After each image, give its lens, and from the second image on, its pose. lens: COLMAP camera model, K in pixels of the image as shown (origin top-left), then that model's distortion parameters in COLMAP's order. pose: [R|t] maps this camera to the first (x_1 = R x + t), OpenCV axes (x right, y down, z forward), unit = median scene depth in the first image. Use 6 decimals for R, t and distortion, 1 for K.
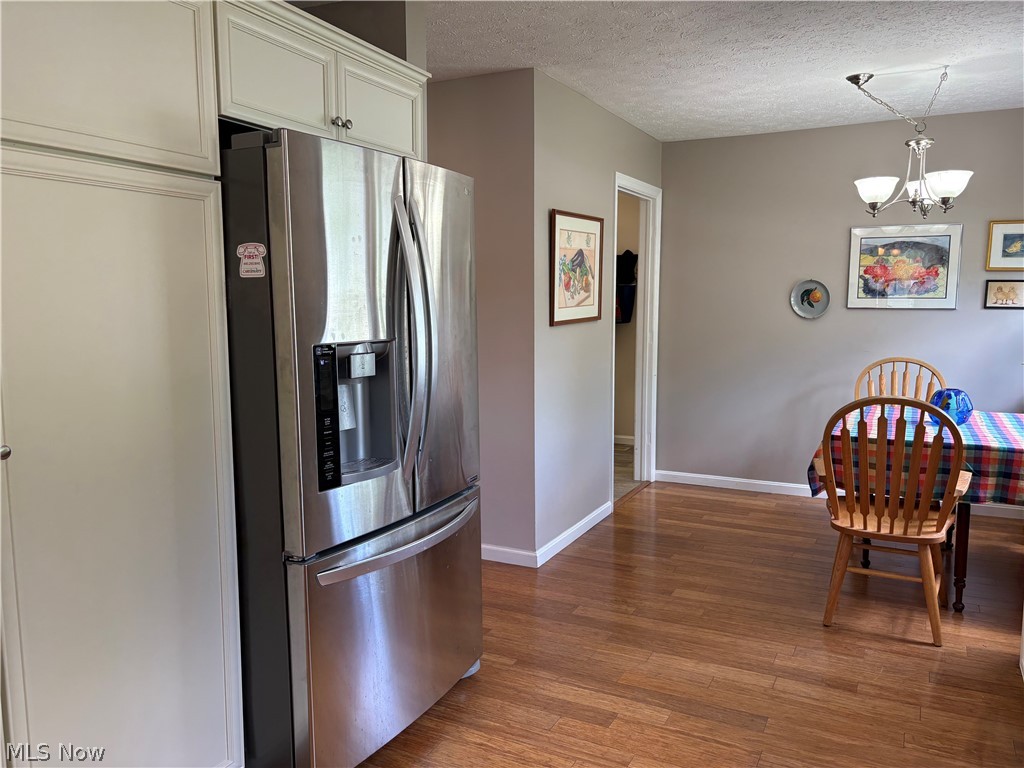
lens RADIAL K [[773.6, 0, 511.5], [0, 773.6, 390.7], [0, 0, 1]] dist [0.050978, -0.055364]
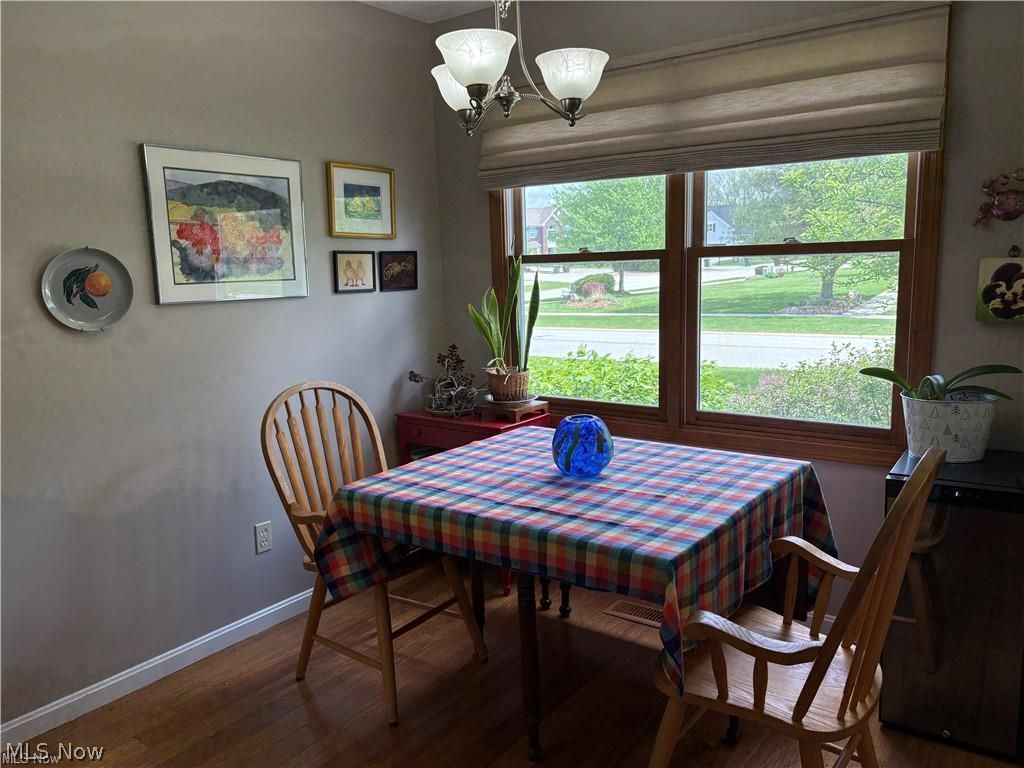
lens RADIAL K [[773.6, 0, 511.5], [0, 773.6, 390.7], [0, 0, 1]] dist [0.050978, -0.055364]
pose [[0.177921, -0.165765, 0.969982, -0.035082], [0.152943, 0.978390, 0.139148, -0.088307], [-0.972087, 0.123595, 0.199429, 0.693116]]
